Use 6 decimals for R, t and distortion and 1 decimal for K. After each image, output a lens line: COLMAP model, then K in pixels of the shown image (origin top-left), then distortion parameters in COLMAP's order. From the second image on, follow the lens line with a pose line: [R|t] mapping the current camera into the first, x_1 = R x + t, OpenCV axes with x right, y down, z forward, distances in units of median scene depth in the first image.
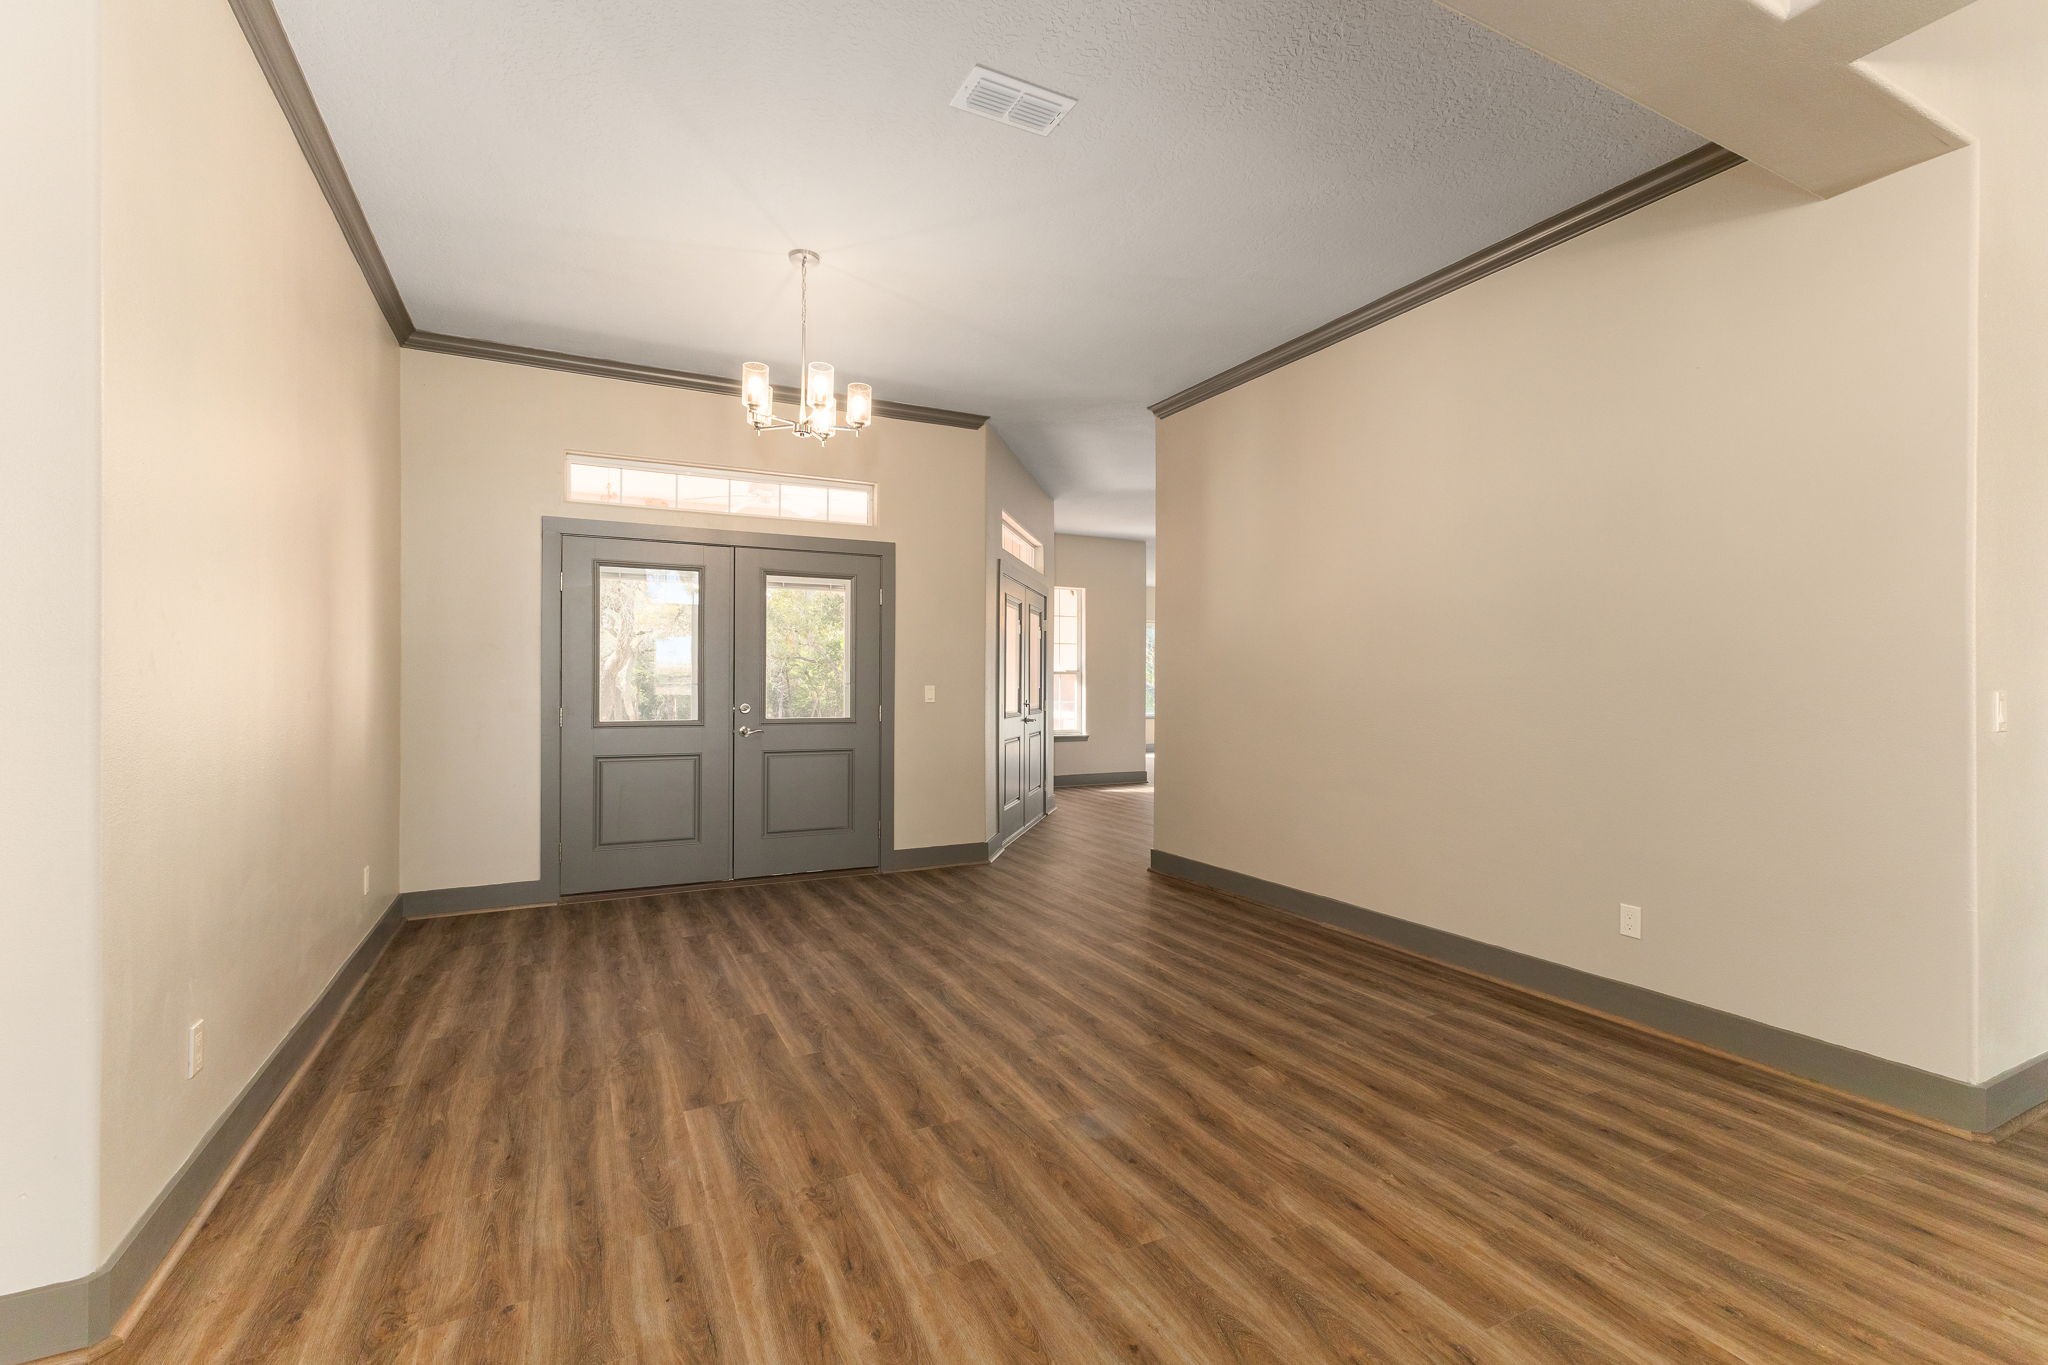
lens RADIAL K [[895.2, 0, 1026.5], [0, 895.2, 690.1], [0, 0, 1]] dist [0.007766, 0.000611]
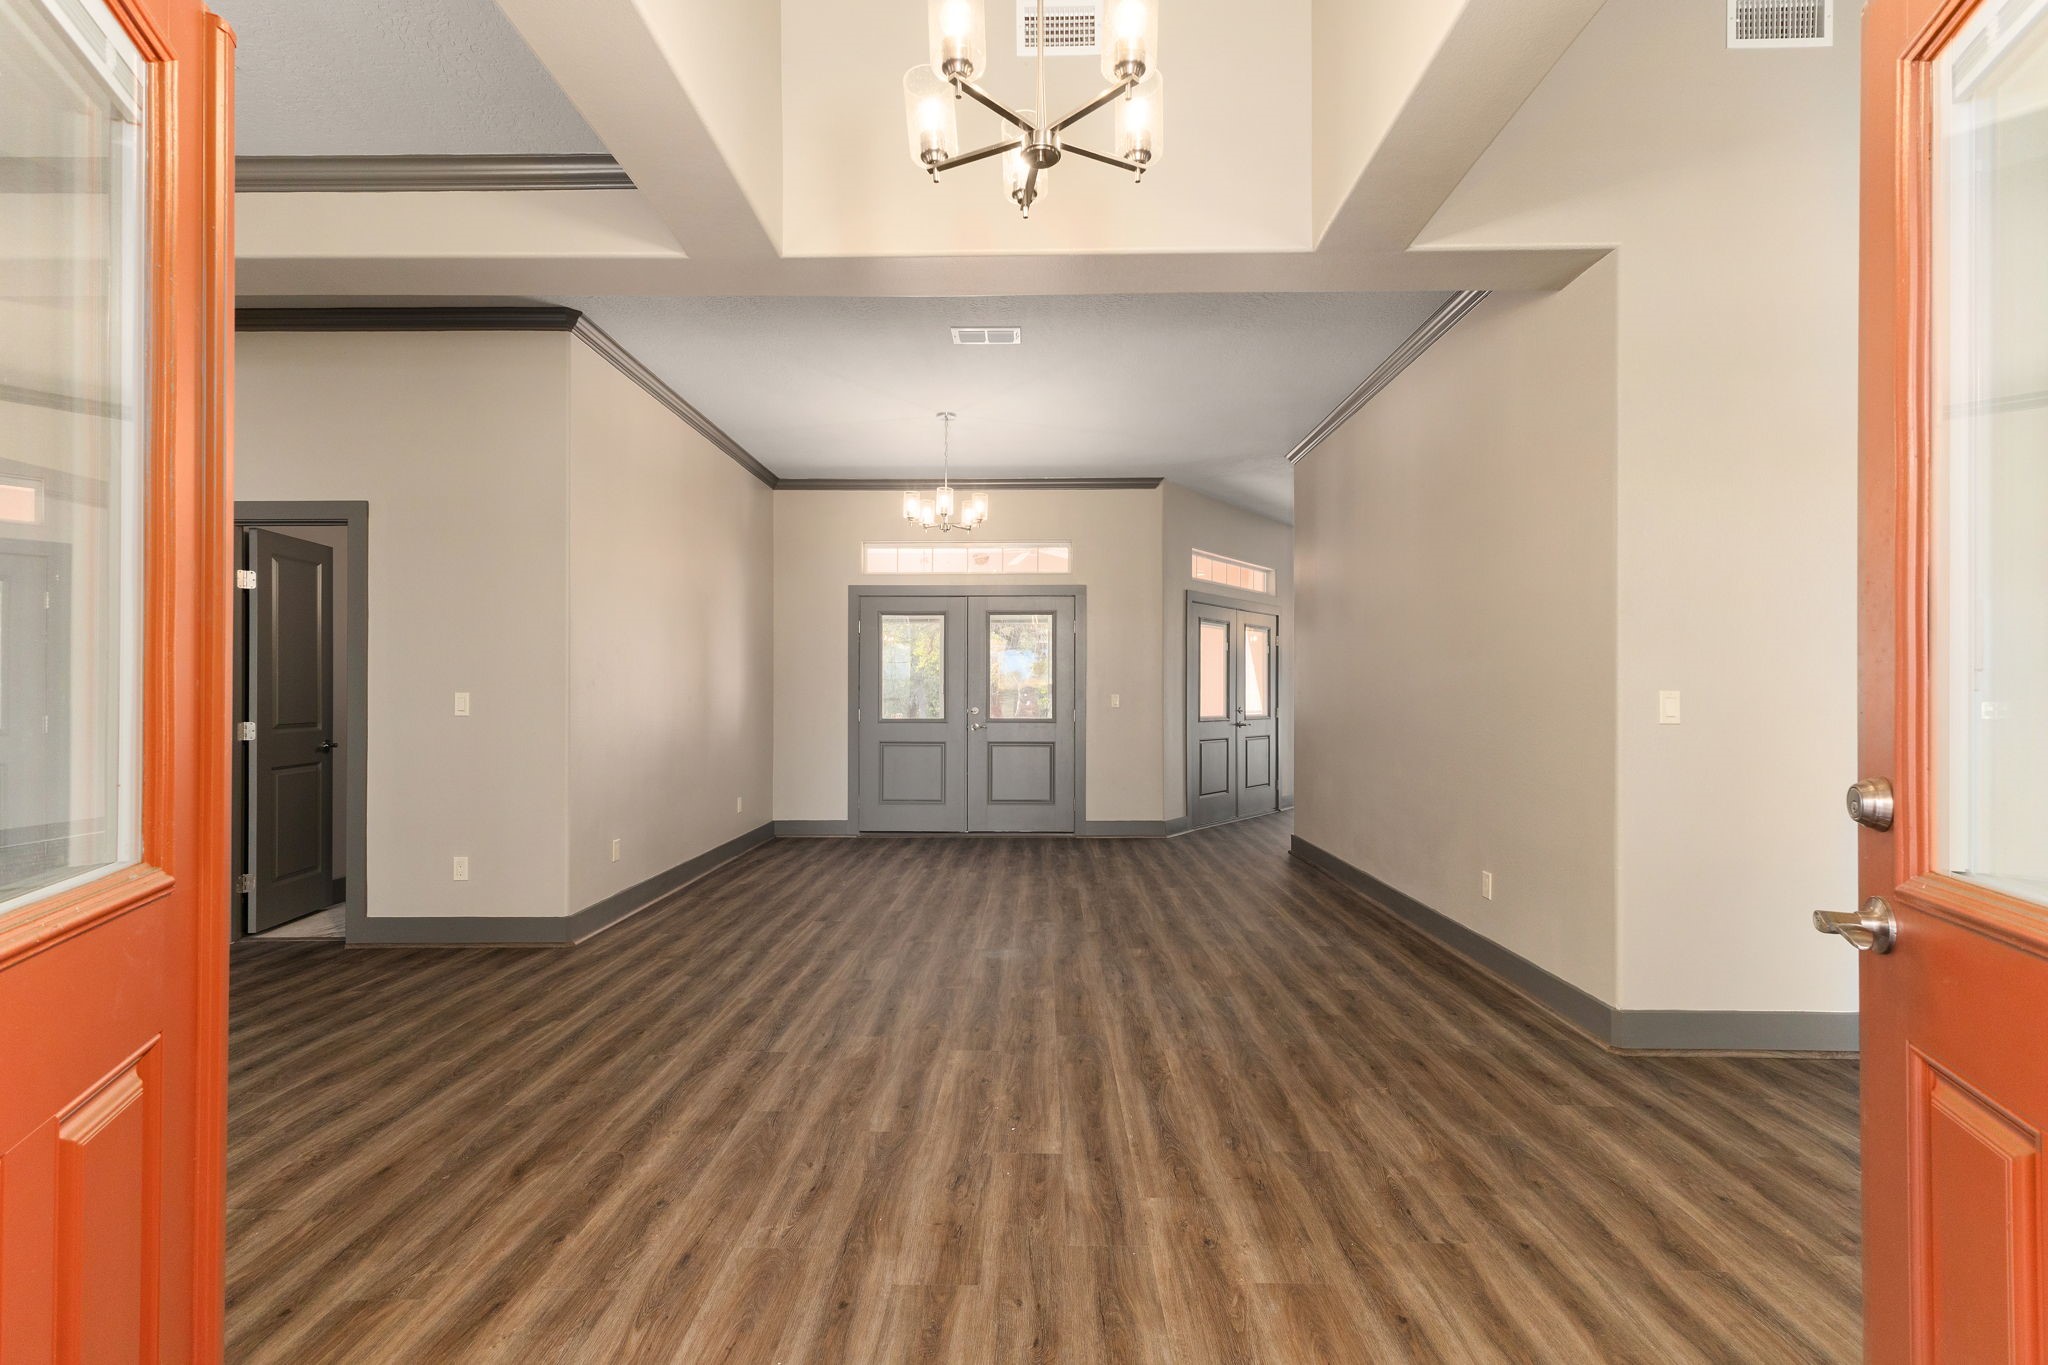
lens RADIAL K [[895.2, 0, 1026.5], [0, 895.2, 690.2], [0, 0, 1]] dist [0.007766, 0.000611]
pose [[0.886649, -0.006505, -0.462398, 0.451806], [-0.001305, 0.999862, -0.016568, 0.012493], [0.462442, 0.015294, 0.886518, -0.229430]]
